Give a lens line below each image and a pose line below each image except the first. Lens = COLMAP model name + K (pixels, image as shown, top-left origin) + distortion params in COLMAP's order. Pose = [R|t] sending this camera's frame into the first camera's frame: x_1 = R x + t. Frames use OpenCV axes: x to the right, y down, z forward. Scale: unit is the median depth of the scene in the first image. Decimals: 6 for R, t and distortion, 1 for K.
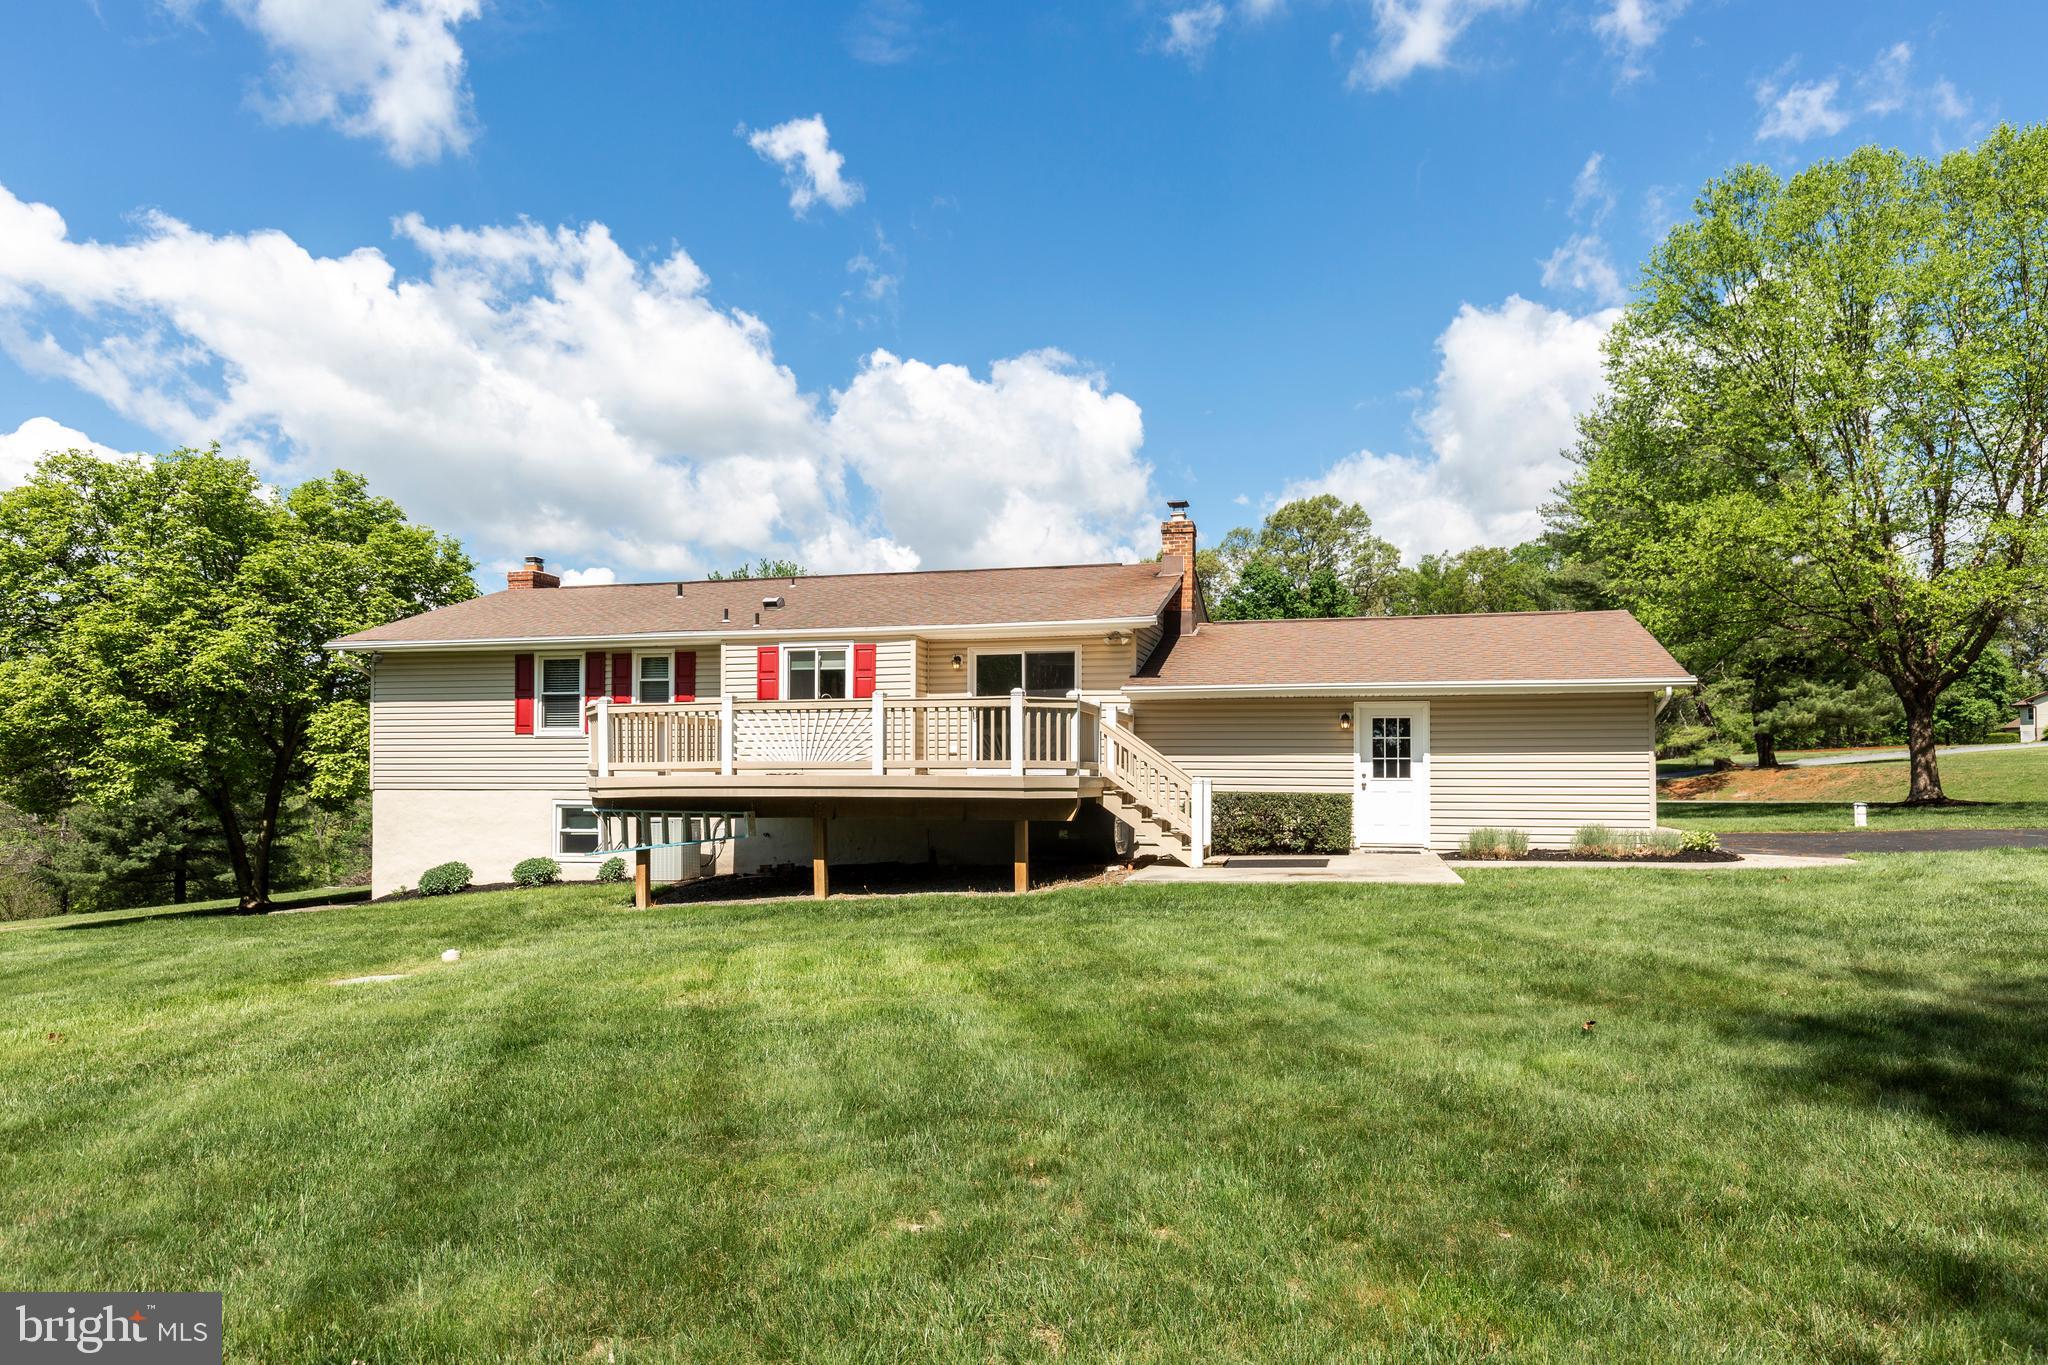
lens RADIAL K [[1336.1, 0, 983.2], [0, 1336.1, 801.0], [0, 0, 1]] dist [-0.010942, 0.008571]
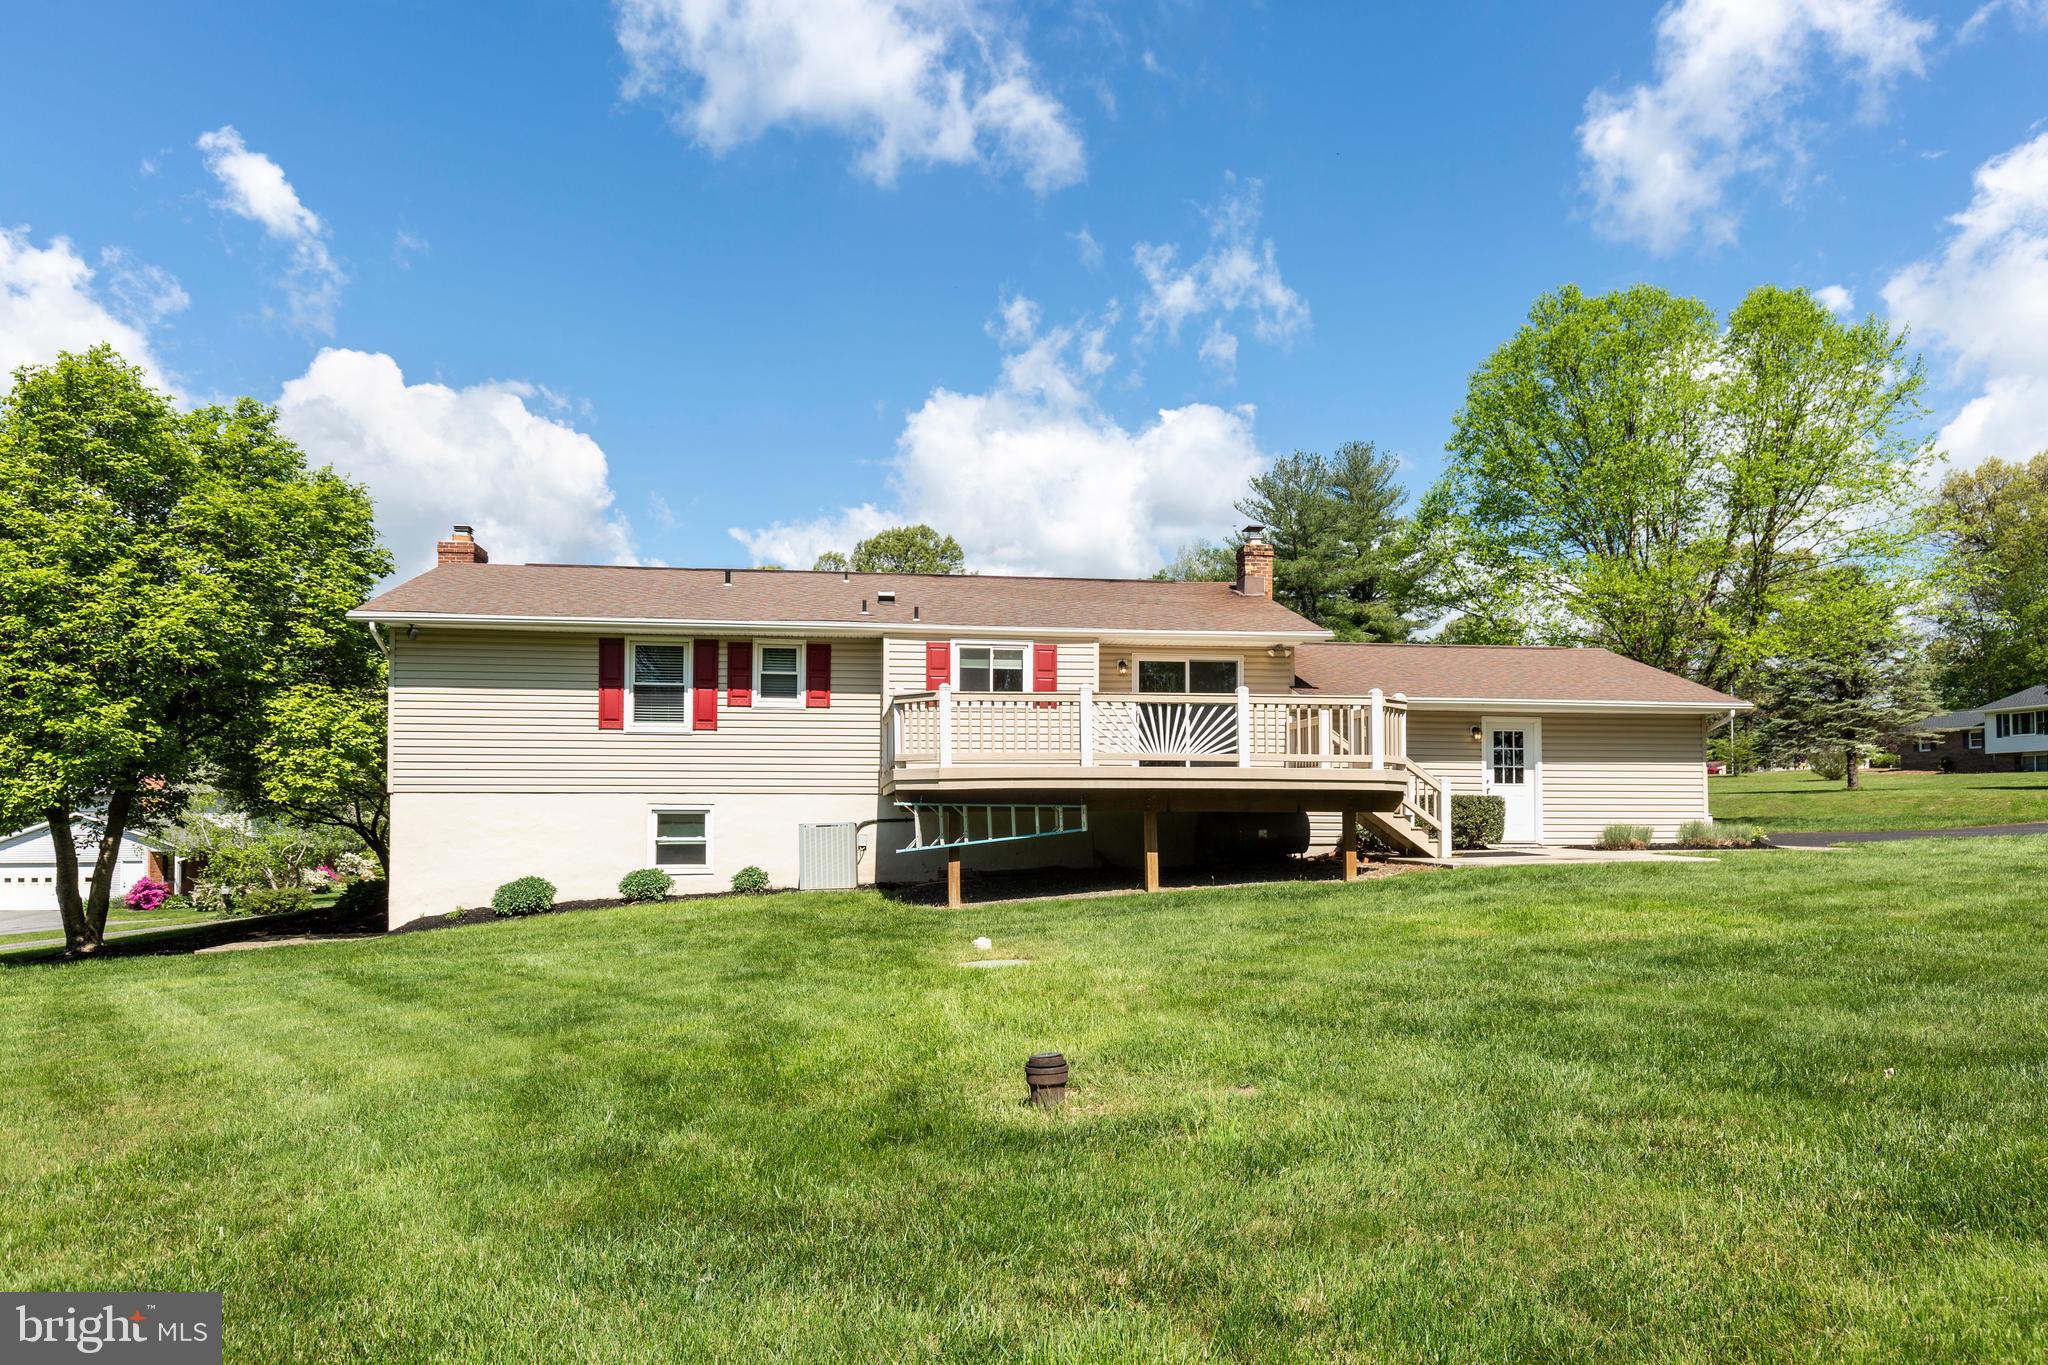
lens RADIAL K [[1455.8, 0, 1021.1], [0, 1455.8, 759.0], [0, 0, 1]] dist [0.014653, -0.006858]
pose [[0.919399, 0.018279, 0.392902, -0.469415], [0.005389, 0.998240, -0.059051, 0.027355], [-0.393290, 0.056409, 0.917682, 0.019778]]
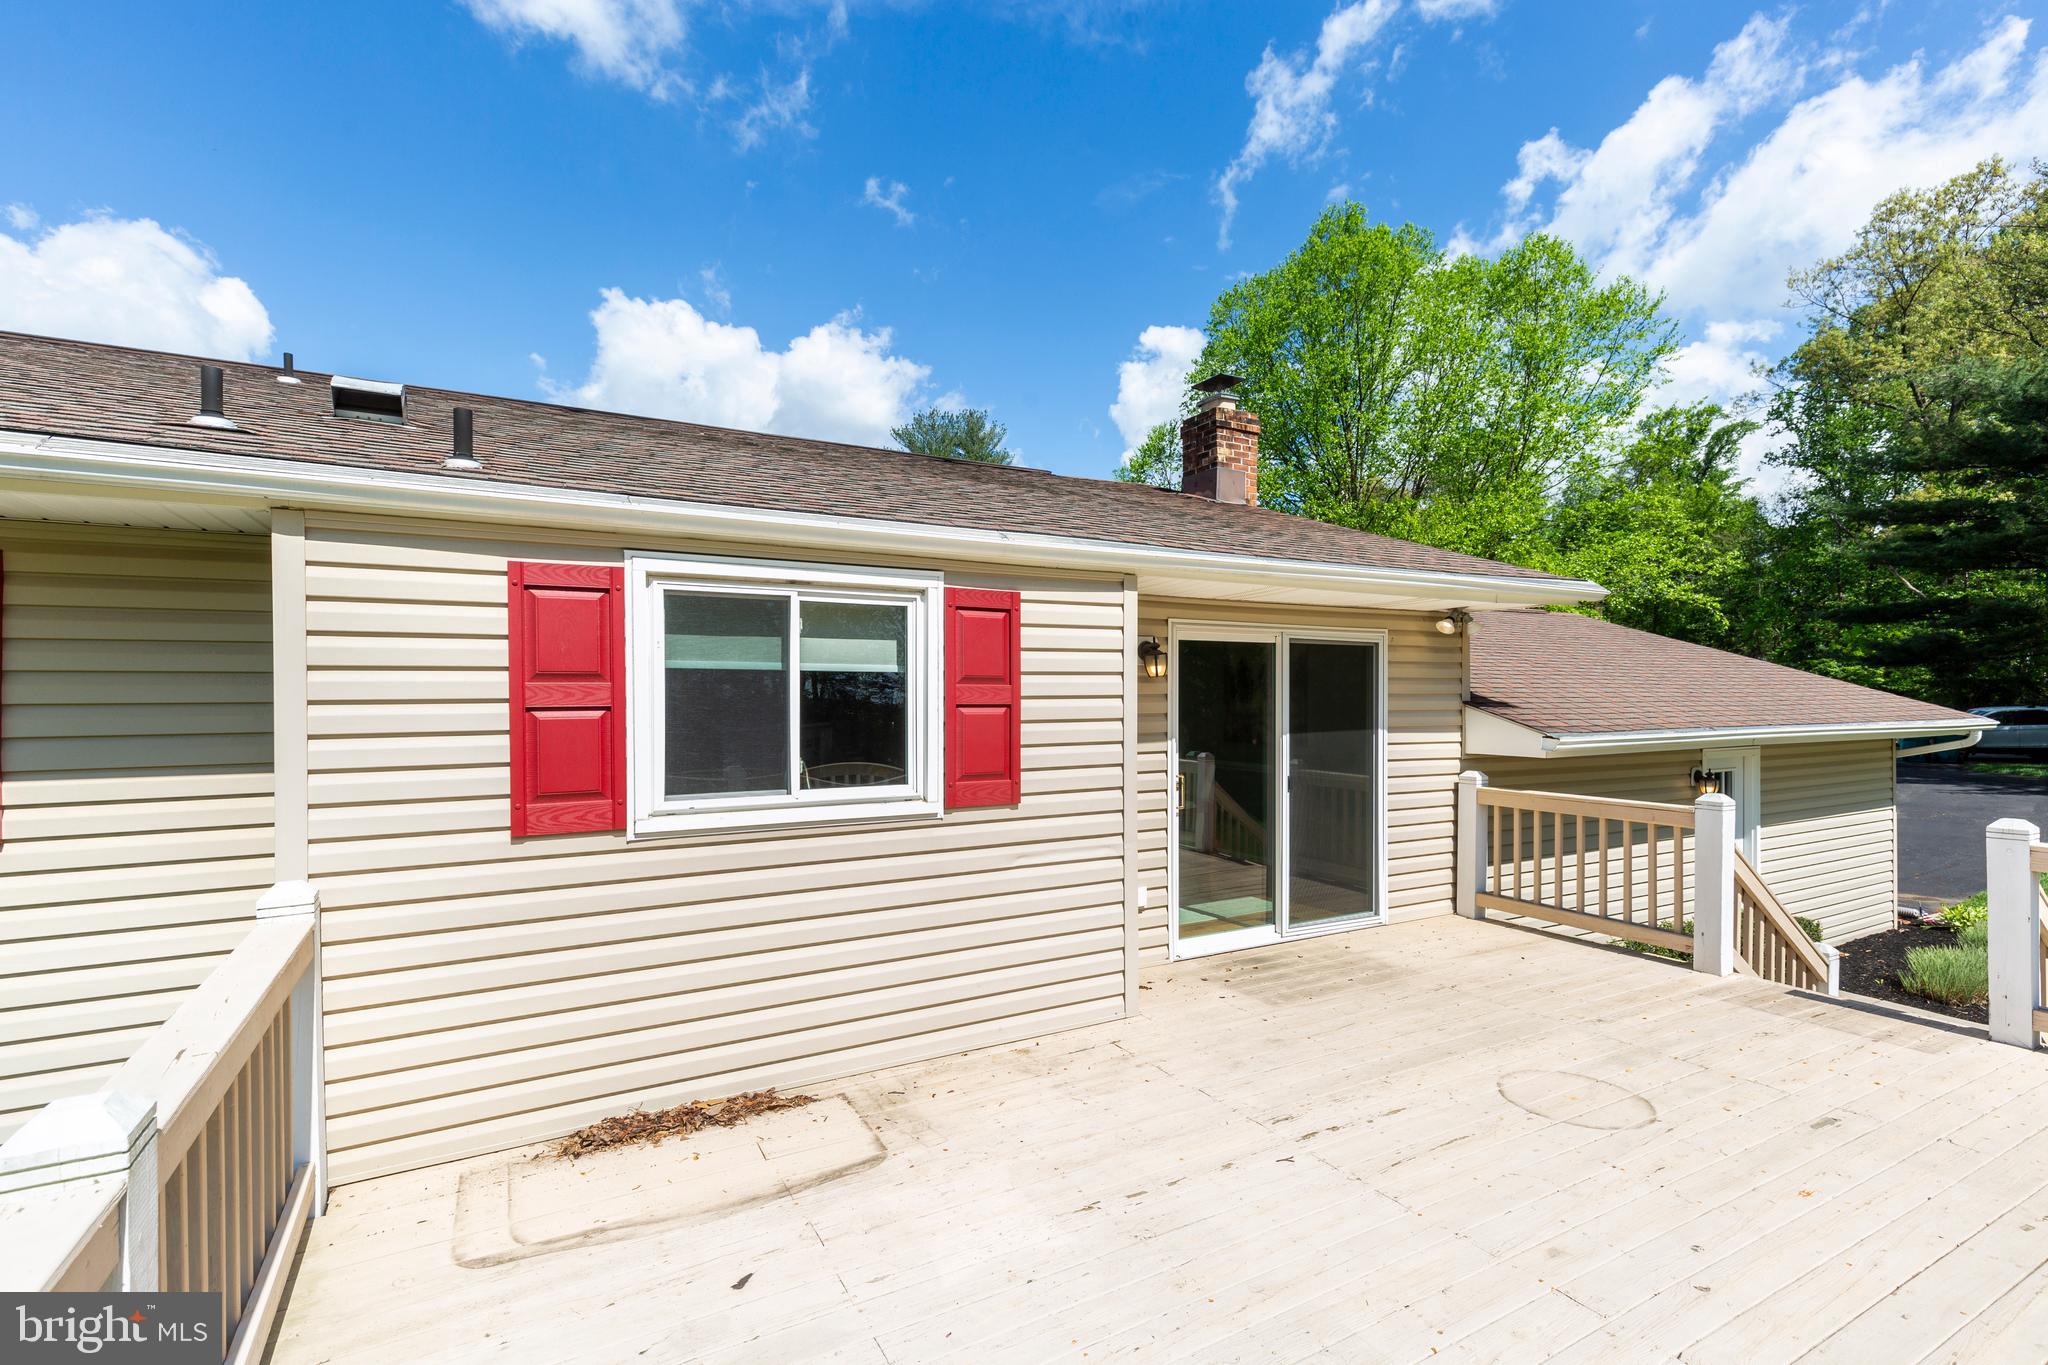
lens RADIAL K [[966.9, 0, 1043.4], [0, 966.9, 680.5], [0, 0, 1]] dist [0.018400, 0.001885]
pose [[0.695388, 0.009643, 0.718570, -0.203363], [0.018236, 0.999351, -0.031059, -0.081110], [-0.718403, 0.034702, 0.694761, 0.753869]]
